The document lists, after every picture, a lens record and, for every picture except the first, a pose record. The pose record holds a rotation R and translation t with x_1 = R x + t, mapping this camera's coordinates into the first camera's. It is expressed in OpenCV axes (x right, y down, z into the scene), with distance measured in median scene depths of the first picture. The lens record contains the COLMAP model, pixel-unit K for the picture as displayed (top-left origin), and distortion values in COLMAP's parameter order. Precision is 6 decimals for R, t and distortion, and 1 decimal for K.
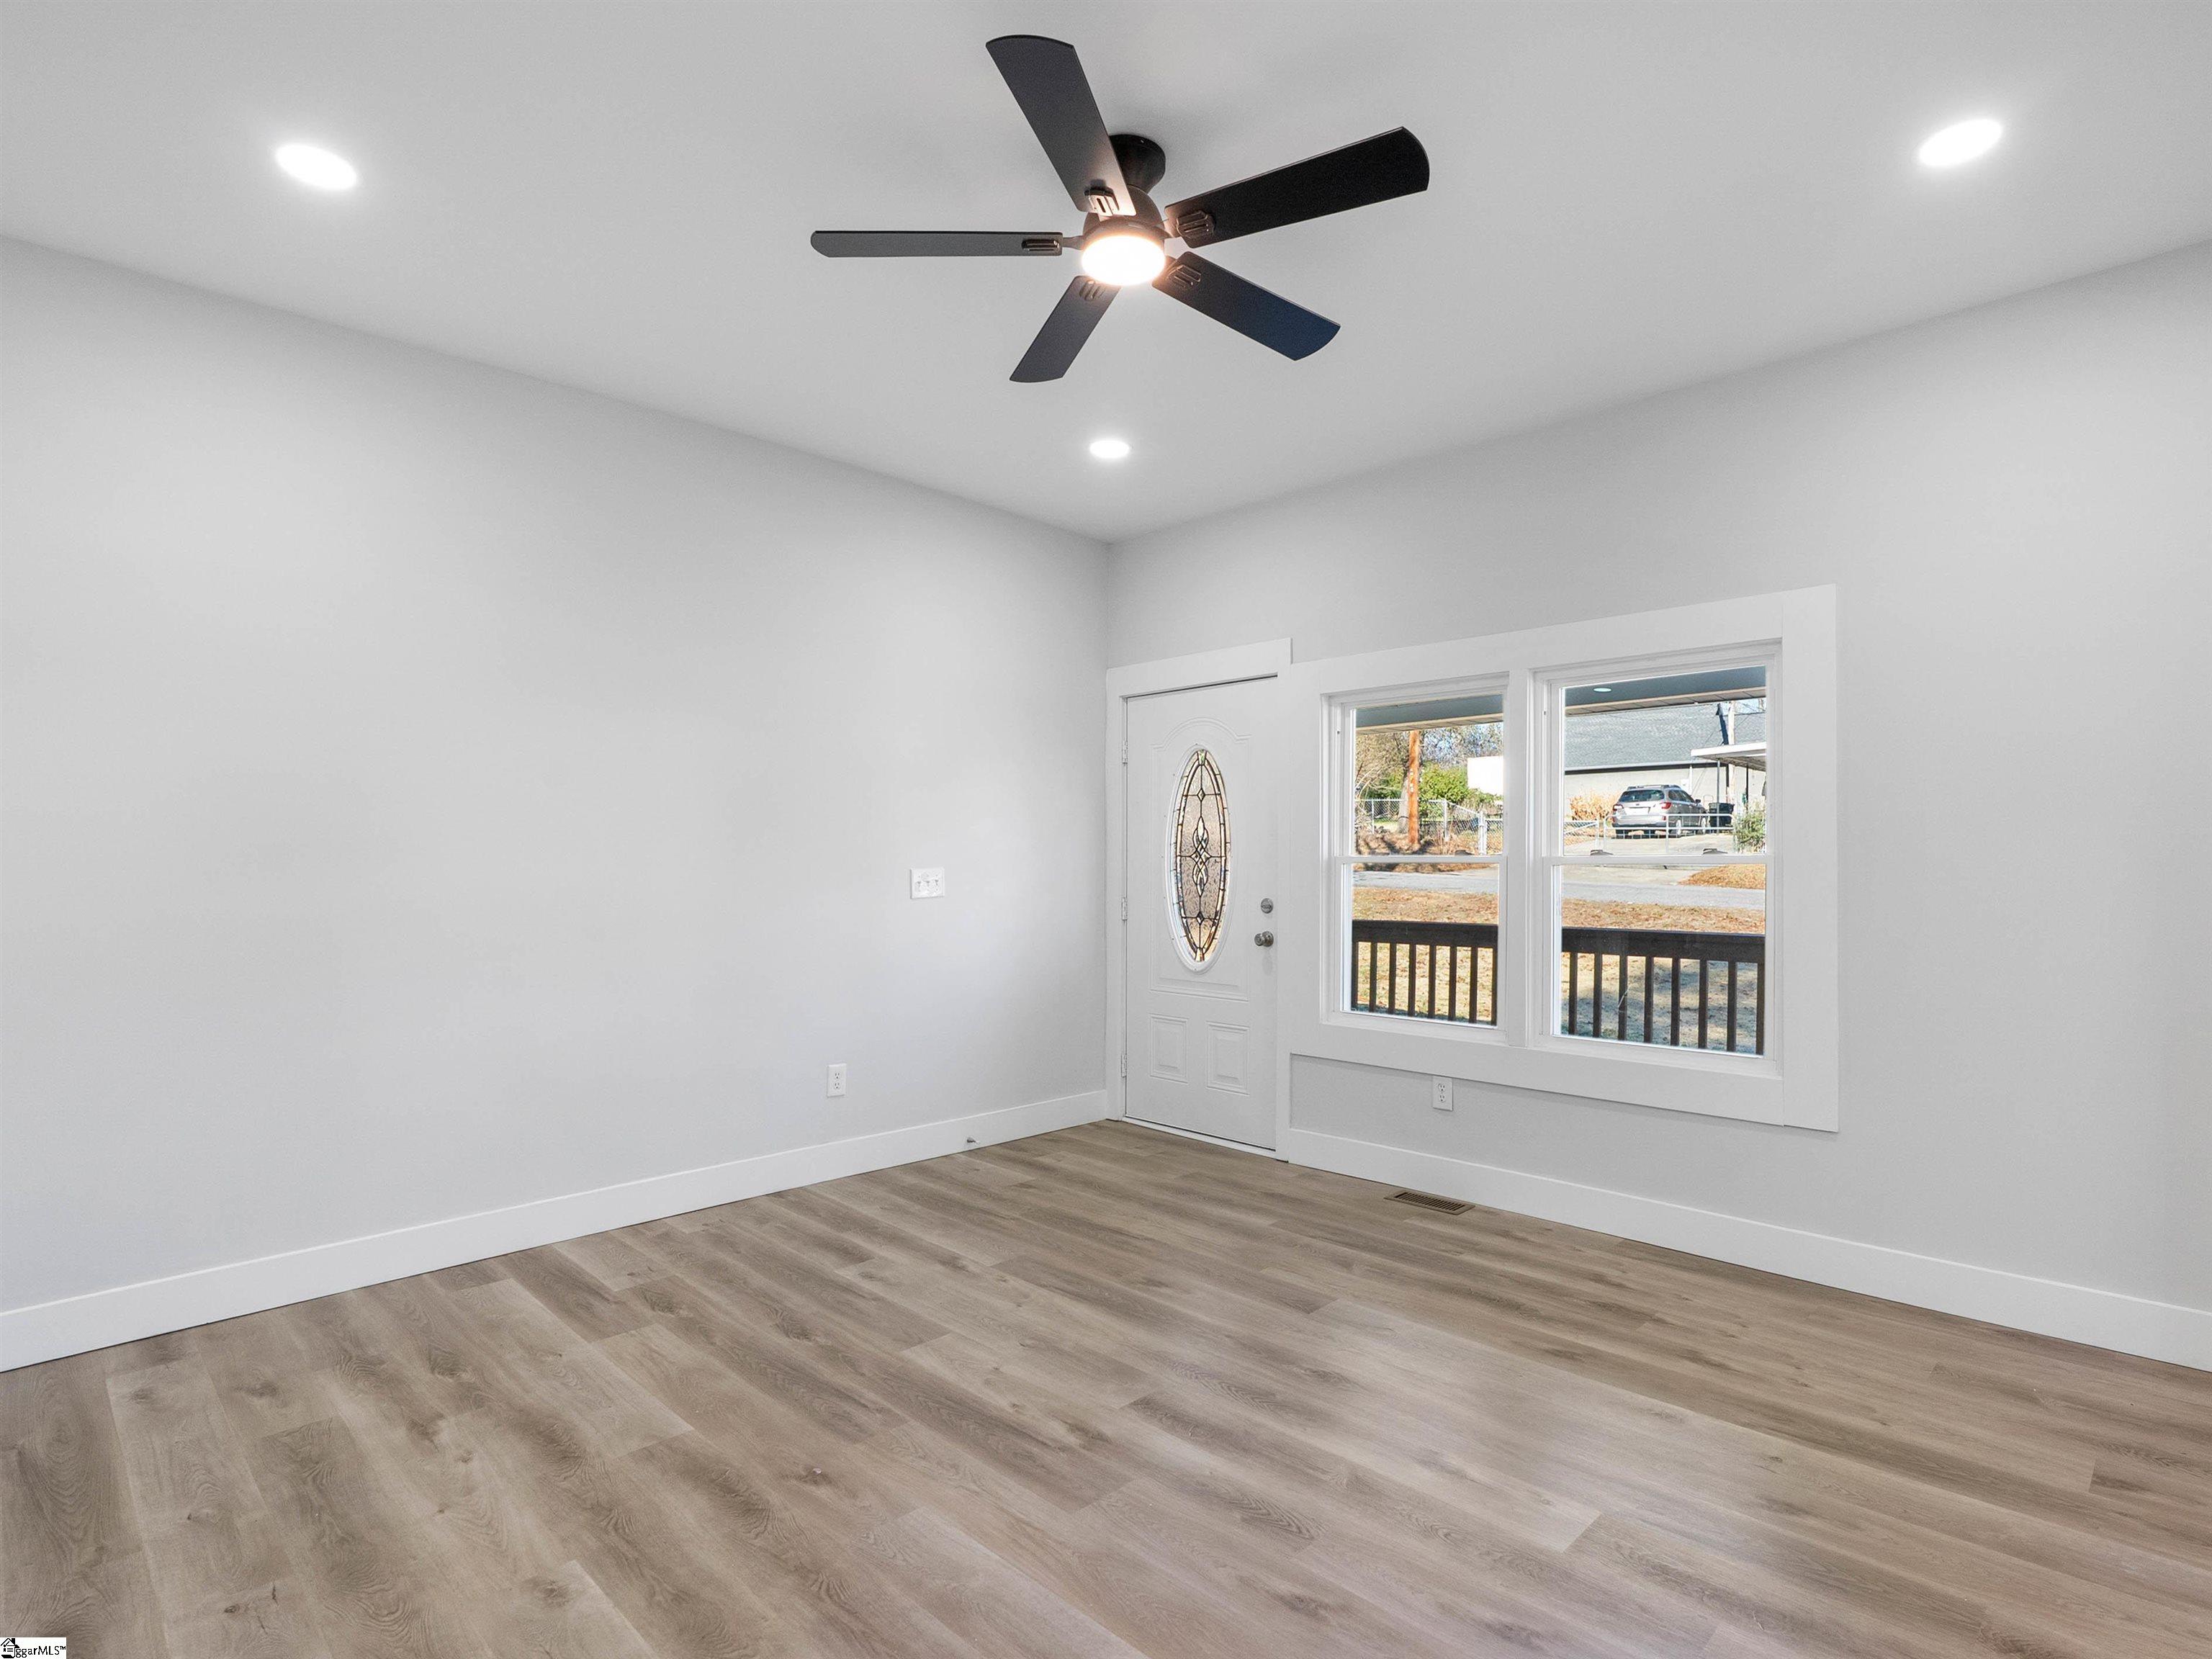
lens RADIAL K [[1181.1, 0, 1126.6], [0, 1181.1, 836.2], [0, 0, 1]] dist [-0.007567, 0.002598]
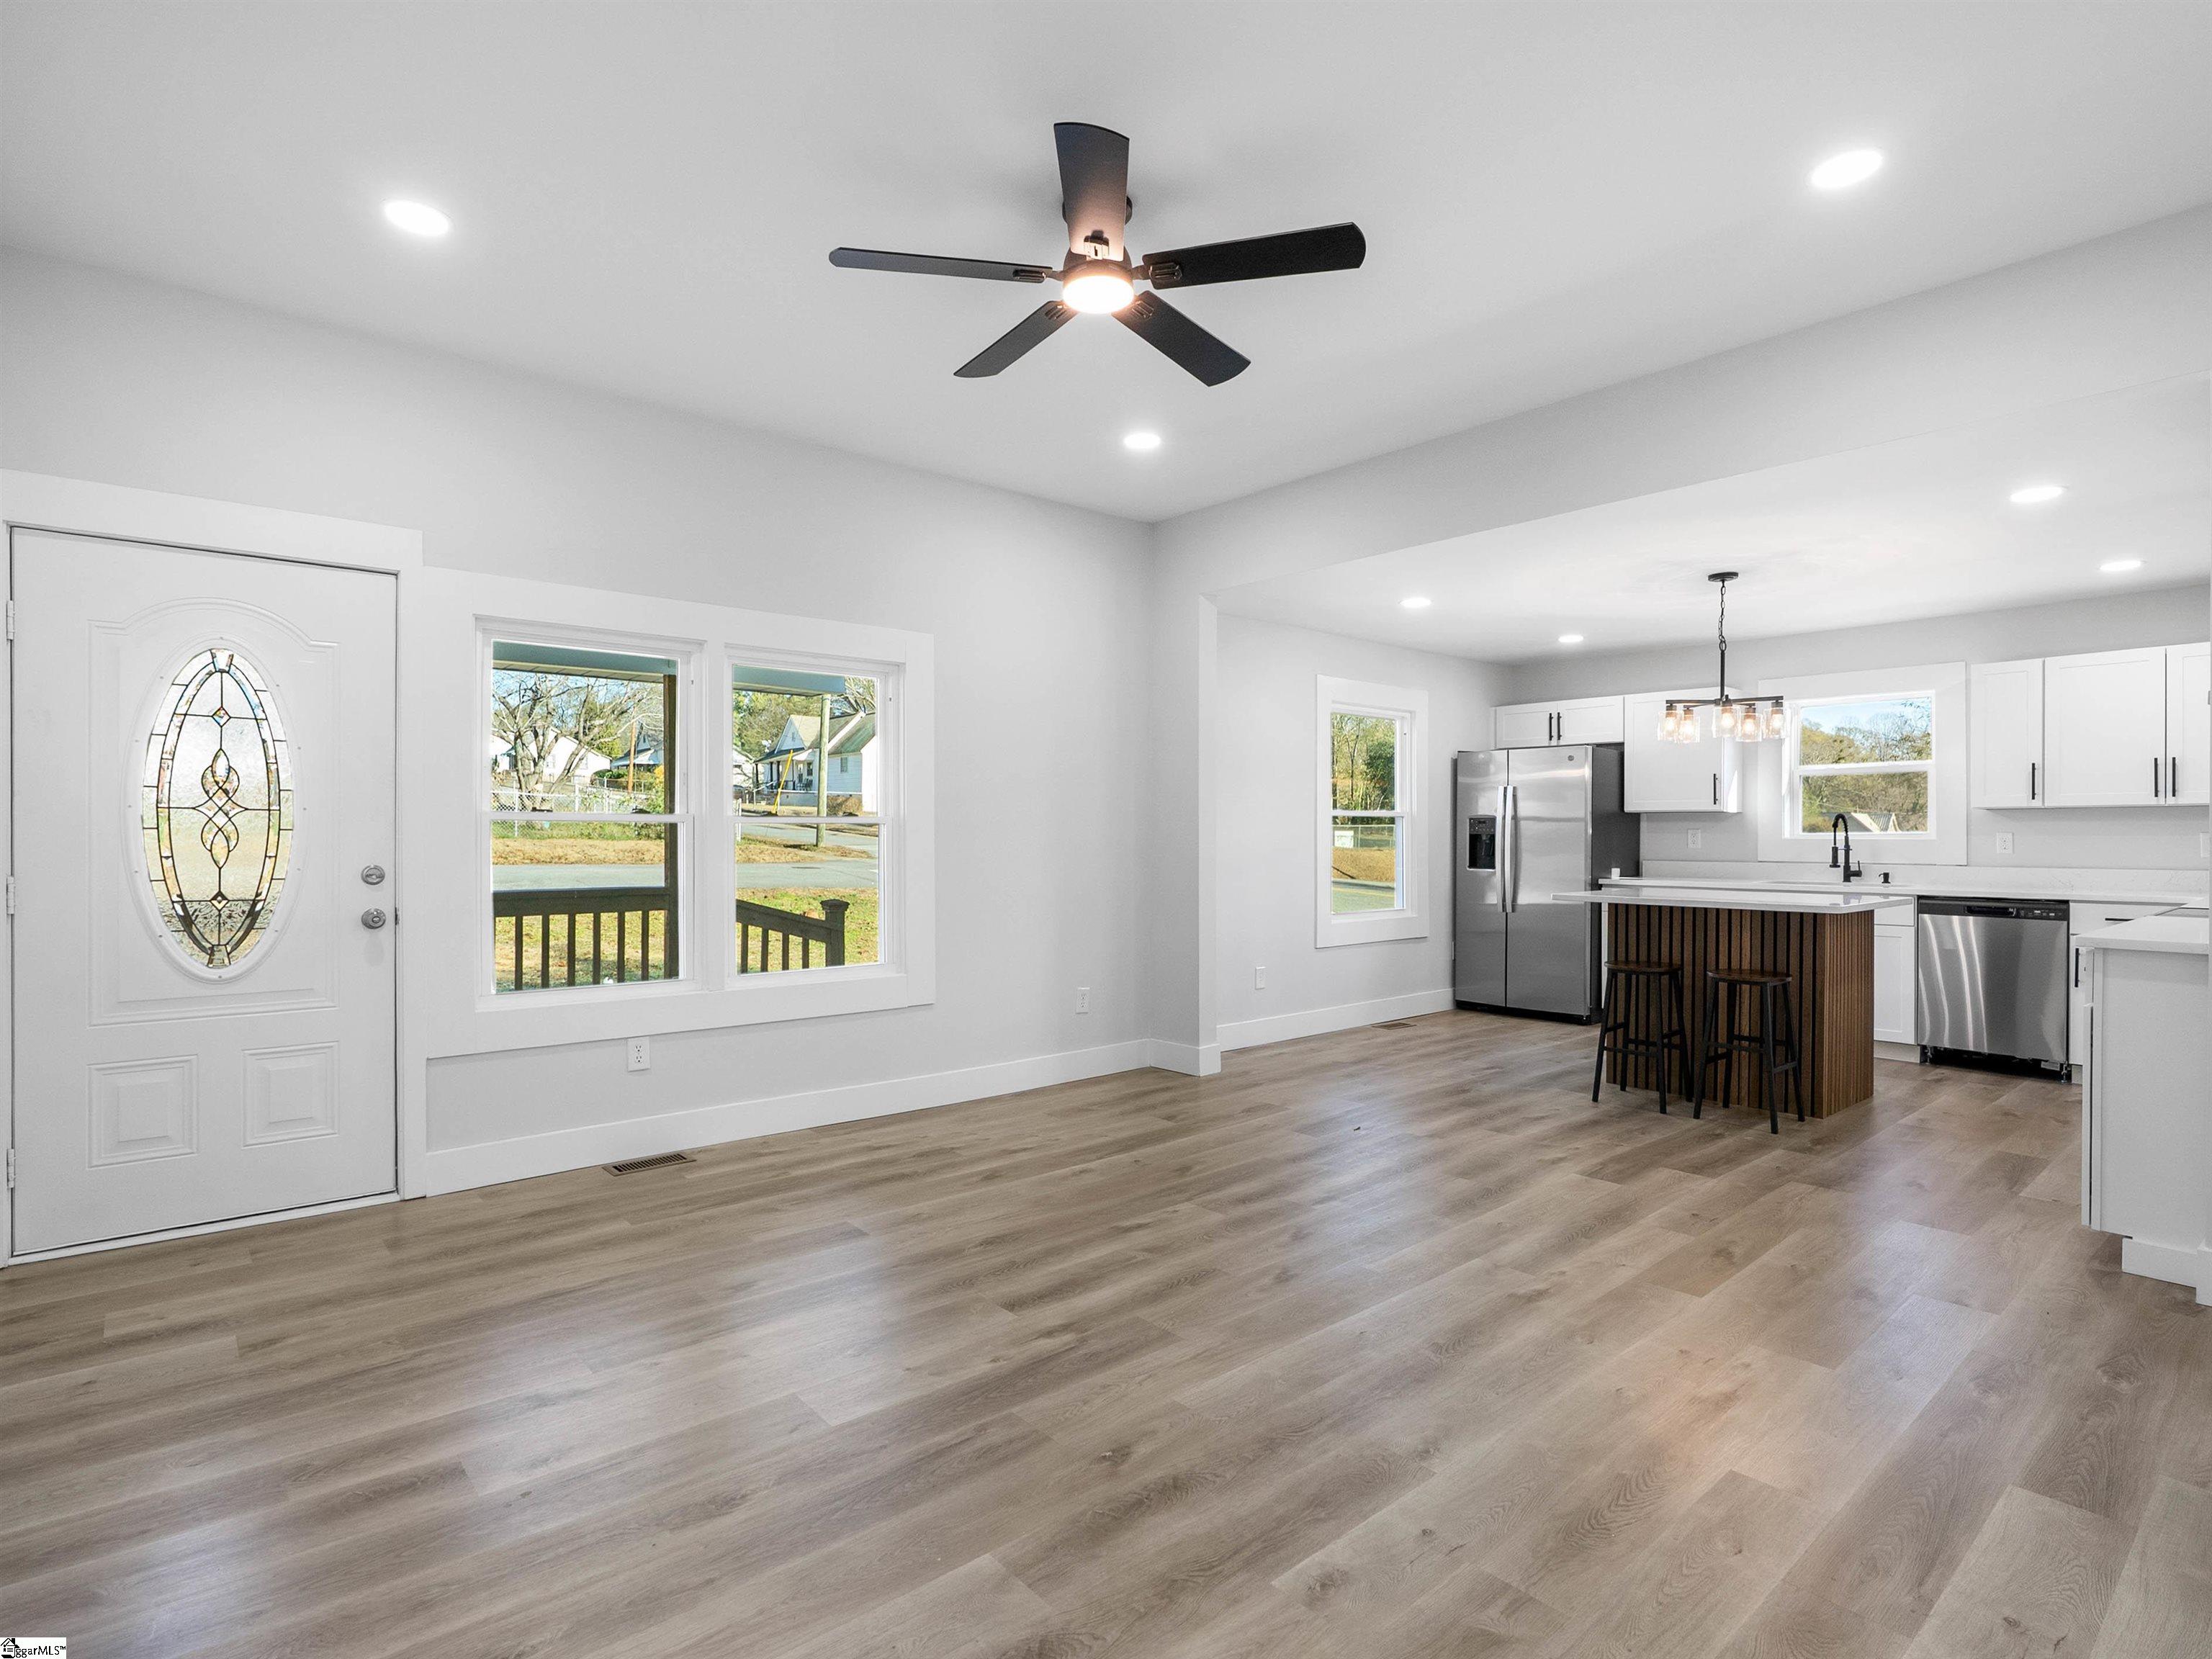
lens RADIAL K [[1181.1, 0, 1126.6], [0, 1181.1, 836.2], [0, 0, 1]] dist [-0.007567, 0.002598]
pose [[0.027433, -0.000583, 0.999623, -0.779898], [-0.026458, 0.999649, 0.001309, 0.024832], [-0.999273, -0.026484, 0.027408, 0.624328]]
